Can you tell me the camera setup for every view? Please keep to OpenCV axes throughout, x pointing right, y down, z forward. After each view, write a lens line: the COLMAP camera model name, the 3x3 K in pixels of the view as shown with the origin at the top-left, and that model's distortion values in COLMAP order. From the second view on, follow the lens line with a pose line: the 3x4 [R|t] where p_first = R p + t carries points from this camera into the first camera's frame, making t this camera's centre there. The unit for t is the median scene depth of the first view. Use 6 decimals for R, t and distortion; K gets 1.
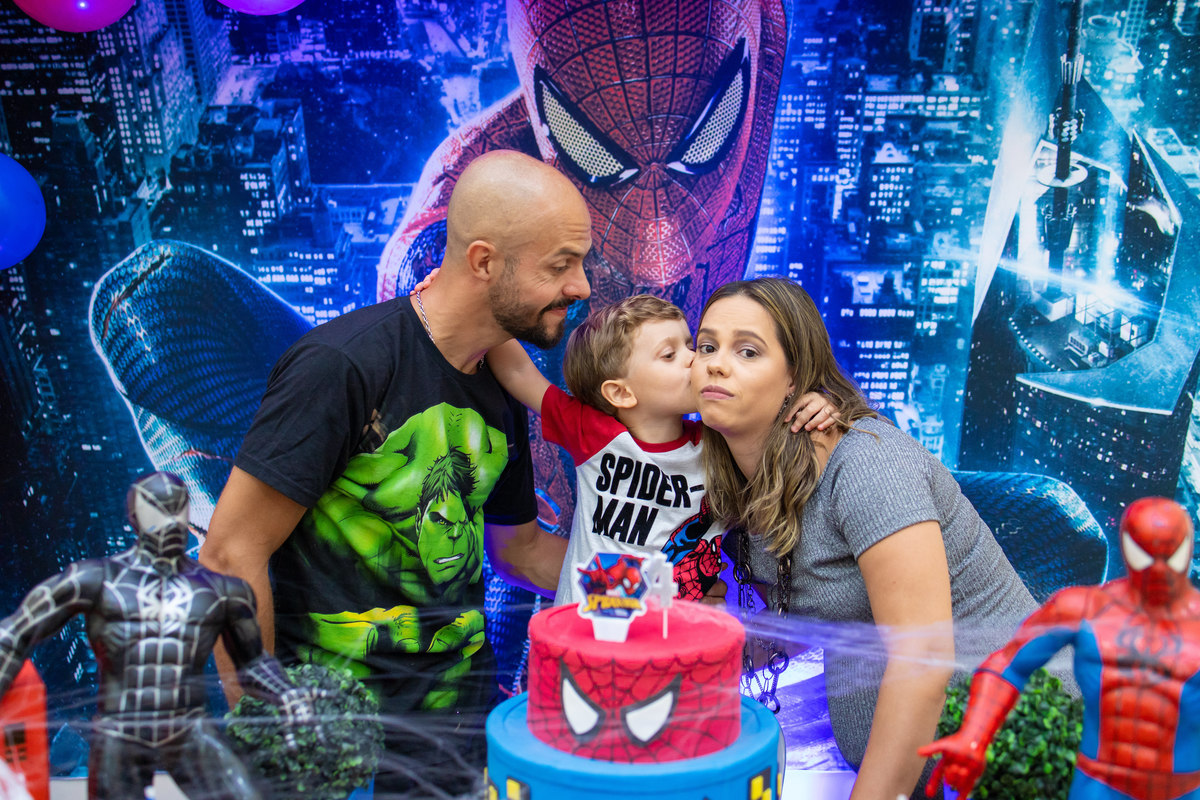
lens RADIAL K [[1192.3, 0, 590.3], [0, 1192.3, 406.3], [0, 0, 1]] dist [0.019345, 0.000000]
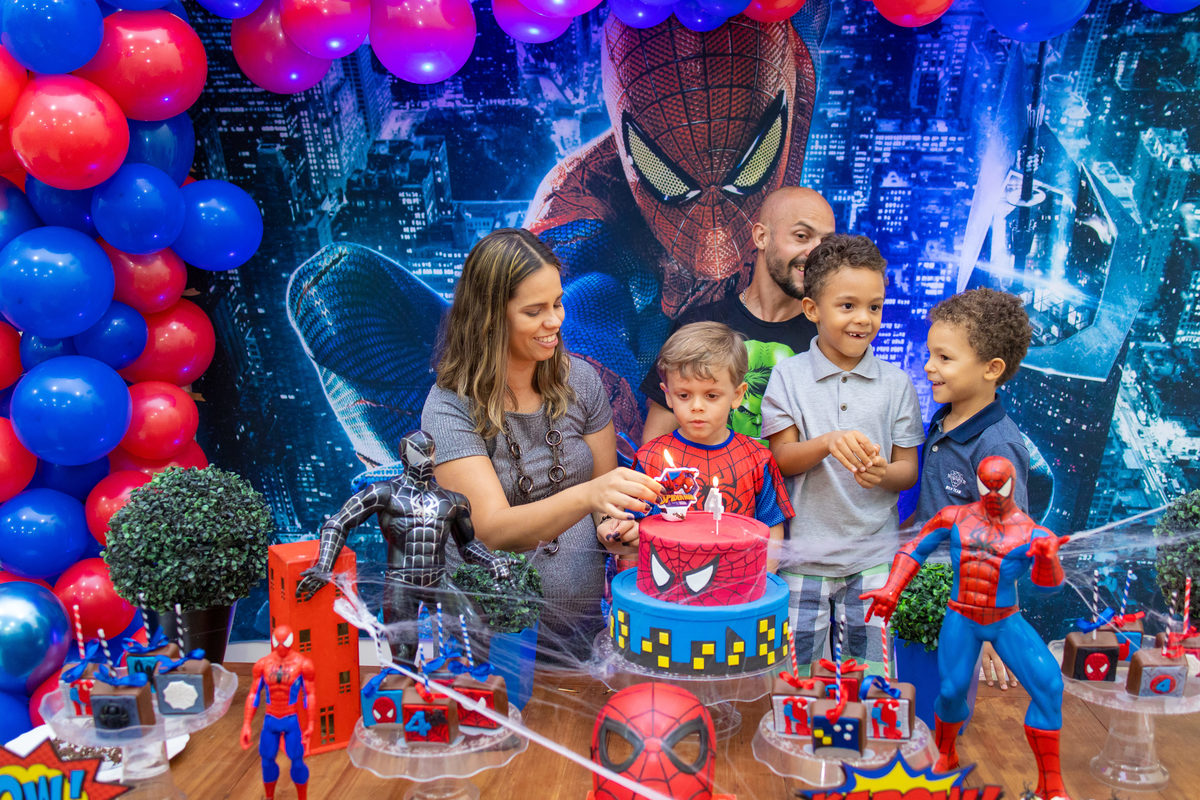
lens RADIAL K [[1192.3, 0, 597.1], [0, 1192.3, 401.8], [0, 0, 1]] dist [0.019345, 0.000000]
pose [[0.999311, 0.010224, -0.035674, -0.024288], [-0.008067, 0.998161, 0.060086, -0.044632], [0.036223, -0.059757, 0.997556, -0.328012]]
